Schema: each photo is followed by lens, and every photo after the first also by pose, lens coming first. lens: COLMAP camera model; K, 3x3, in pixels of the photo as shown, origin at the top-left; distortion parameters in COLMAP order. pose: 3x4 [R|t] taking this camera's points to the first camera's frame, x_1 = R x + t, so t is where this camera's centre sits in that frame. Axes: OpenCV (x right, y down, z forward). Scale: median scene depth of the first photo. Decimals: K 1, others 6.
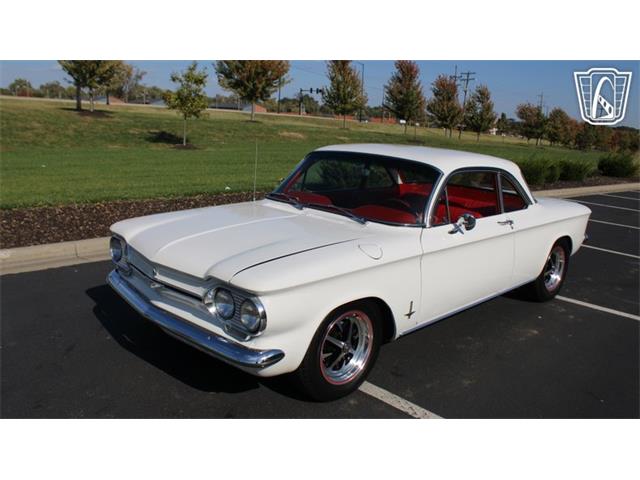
lens RADIAL K [[526.5, 0, 286.2], [0, 526.5, 242.2], [0, 0, 1]] dist [-0.167142, 0.153050]
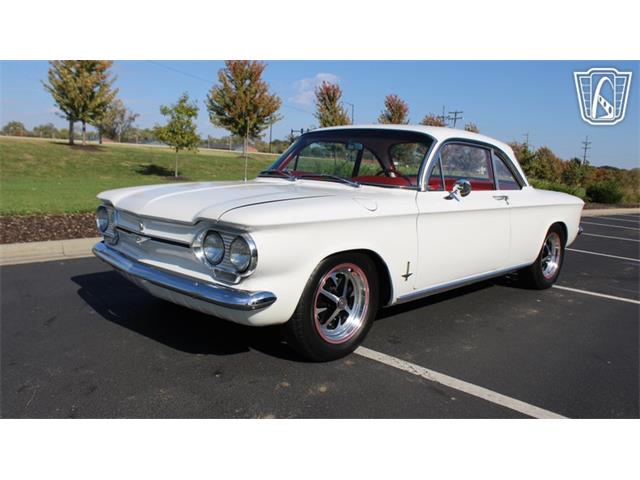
lens RADIAL K [[526.5, 0, 286.2], [0, 526.5, 242.2], [0, 0, 1]] dist [-0.167142, 0.153050]
pose [[0.999857, -0.001919, 0.016828, -0.000966], [0.003179, 0.997168, -0.075143, 0.099466], [-0.016636, 0.075186, 0.997031, 0.025221]]
